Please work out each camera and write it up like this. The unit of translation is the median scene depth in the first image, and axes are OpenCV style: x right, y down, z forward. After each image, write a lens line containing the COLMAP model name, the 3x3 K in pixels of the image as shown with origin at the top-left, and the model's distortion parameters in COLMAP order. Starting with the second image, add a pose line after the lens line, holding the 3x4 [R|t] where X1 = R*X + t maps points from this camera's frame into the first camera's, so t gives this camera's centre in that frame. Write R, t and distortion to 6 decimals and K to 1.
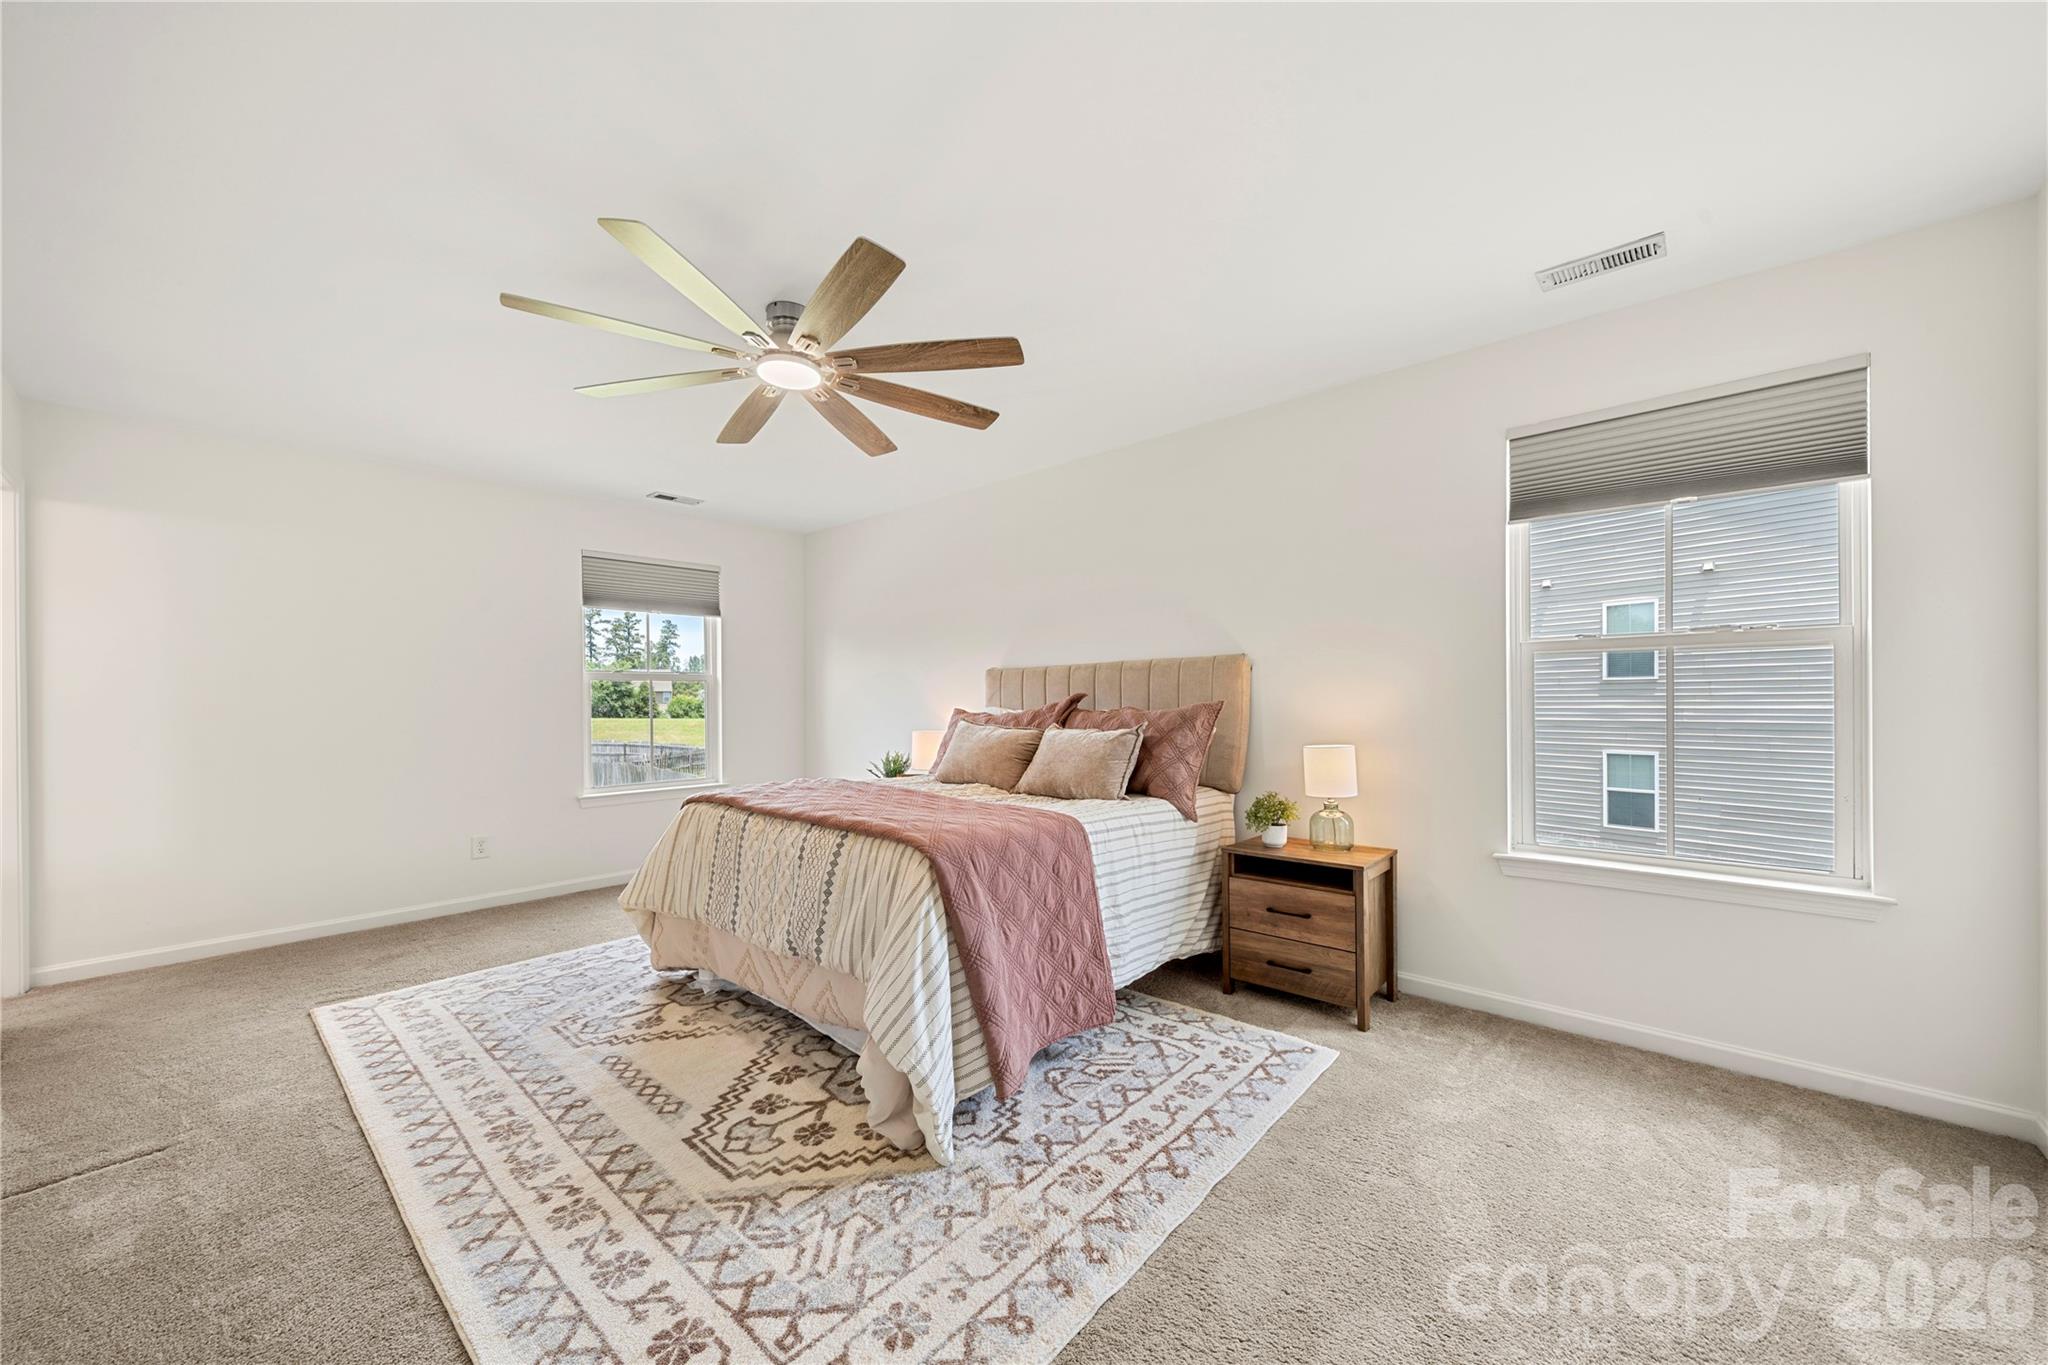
lens RADIAL K [[754.2, 0, 1021.8], [0, 754.2, 704.8], [0, 0, 1]] dist [-0.001161, -0.000015]
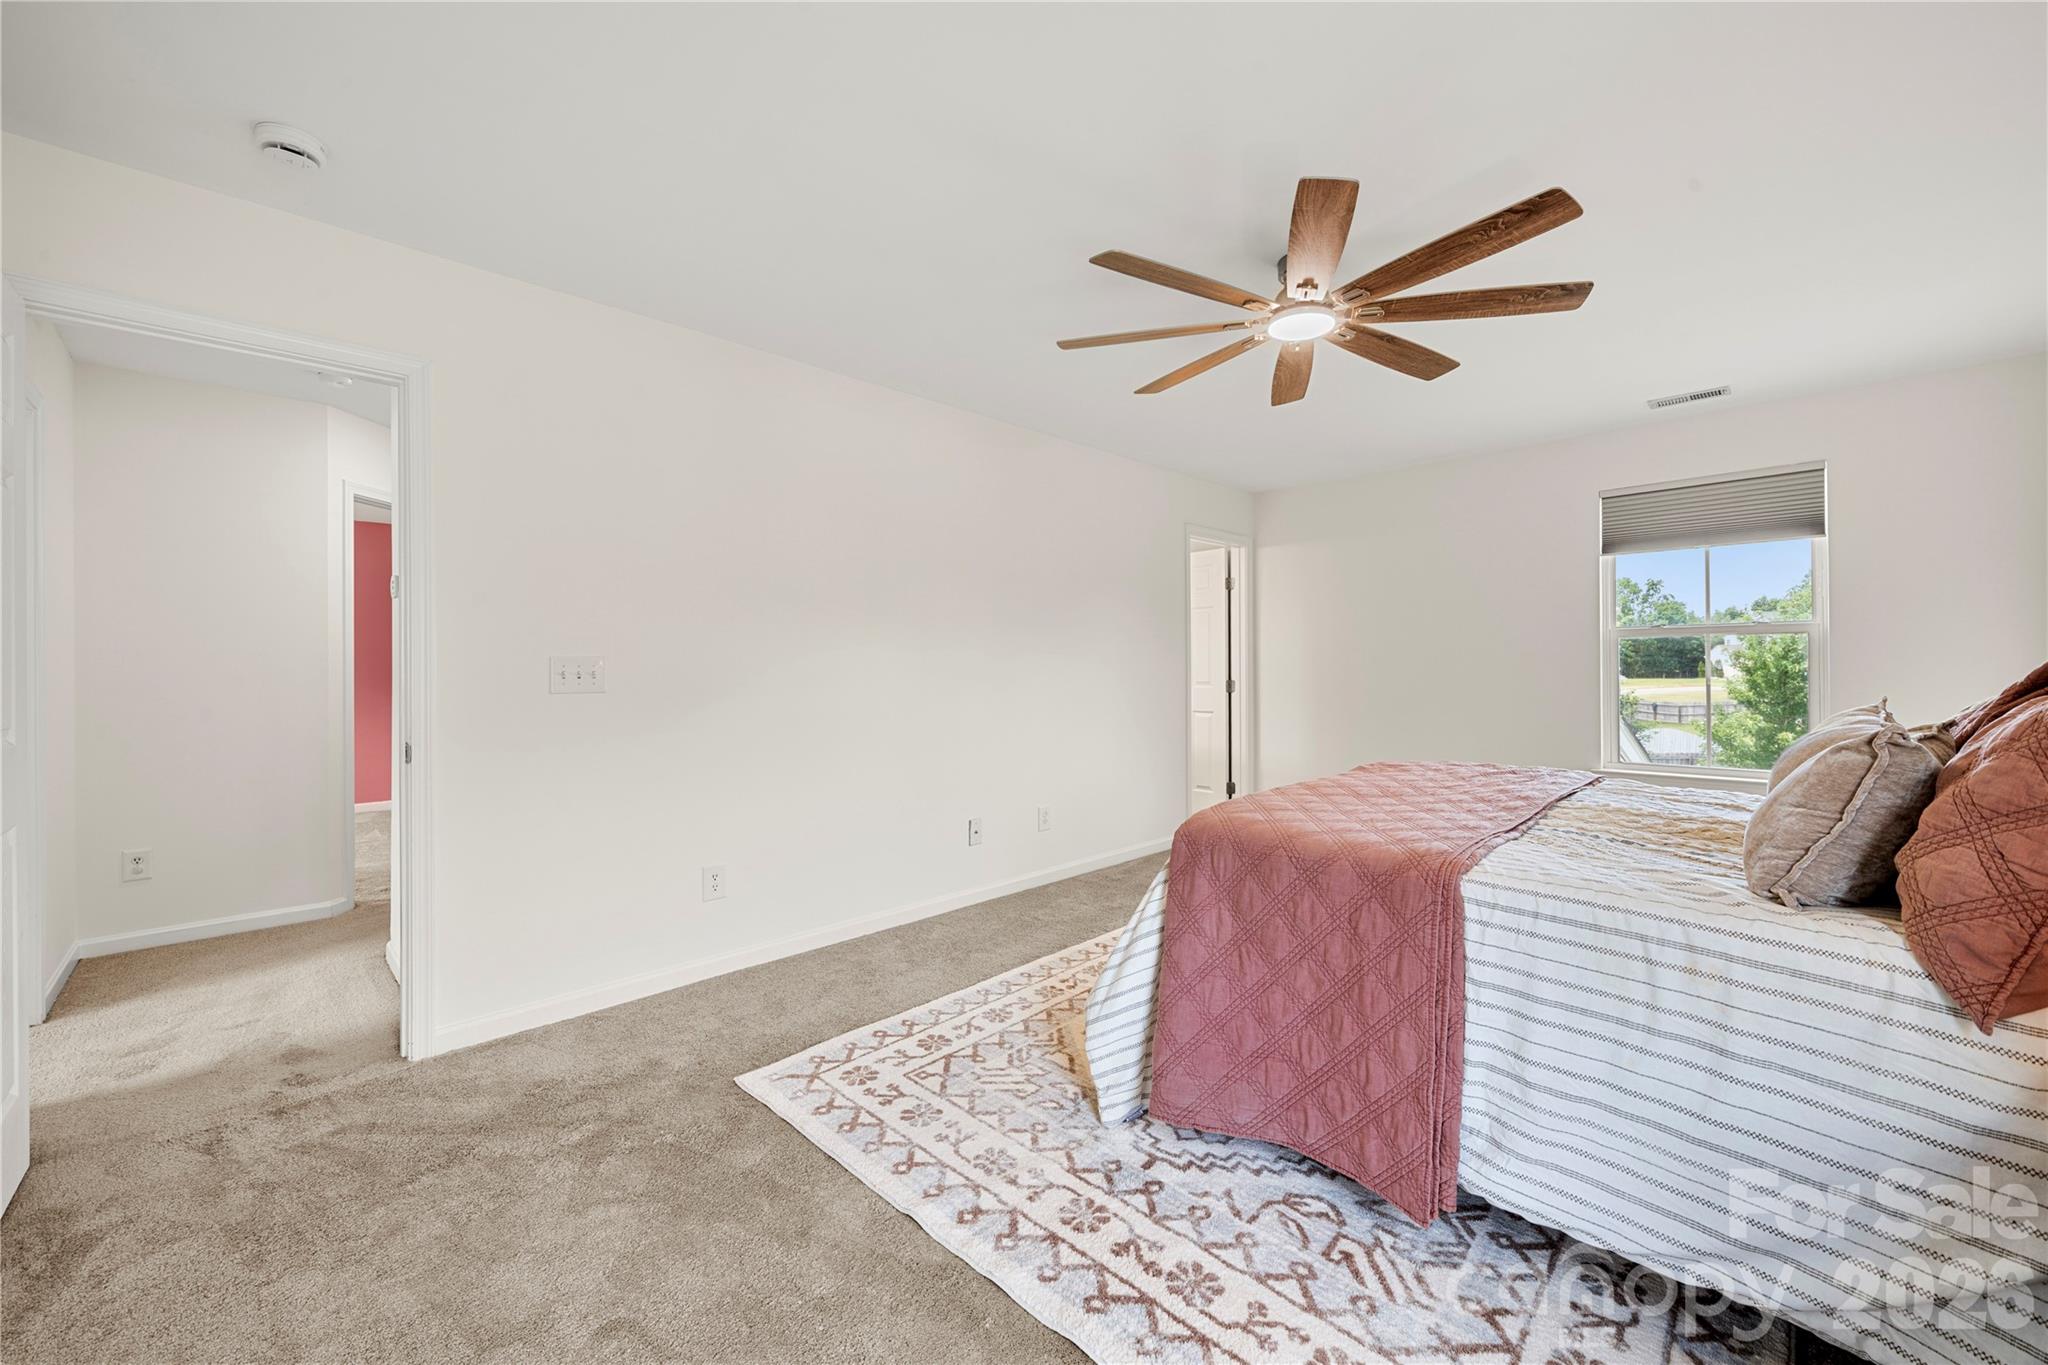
lens RADIAL K [[792.2, 0, 1024.0], [0, 792.2, 682.5], [0, 0, 1]] dist [-0.000543, -0.000021]
pose [[-0.055672, 0.024985, -0.998136, 0.903467], [-0.002782, 0.999679, 0.025179, -0.009779], [0.998445, 0.004178, -0.055584, 0.899649]]
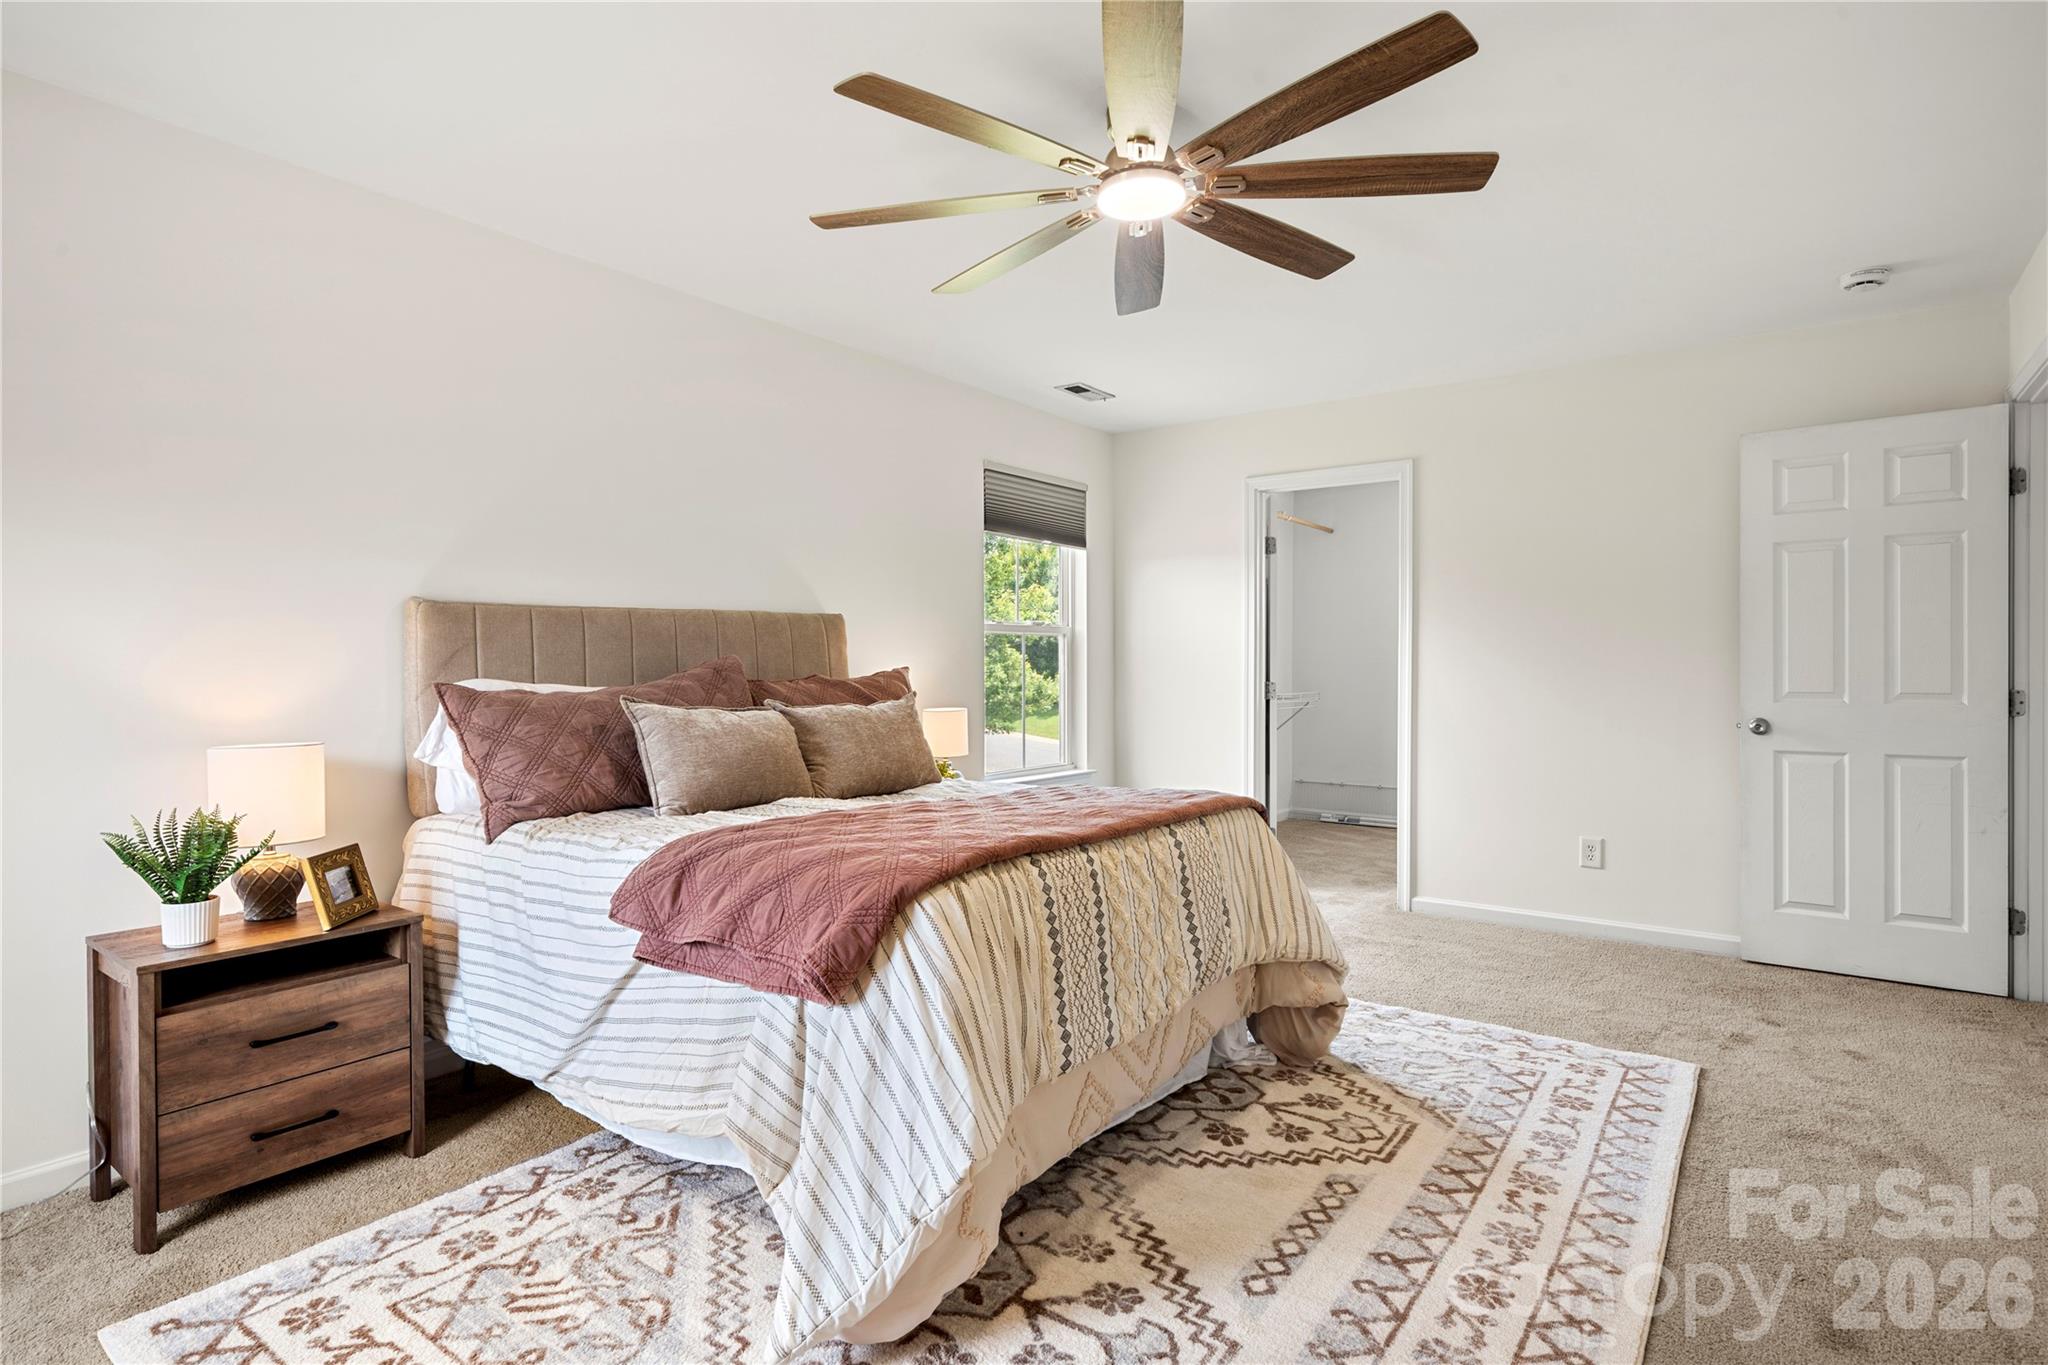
lens RADIAL K [[1052.4, 0, 1024.0], [0, 1052.4, 682.5], [0, 0, 1]] dist [0.001214, -0.000451]
pose [[-0.098246, -0.006069, 0.995144, -1.631292], [0.013831, 0.999876, 0.007464, 0.008403], [-0.995066, 0.014497, -0.098149, 1.545241]]
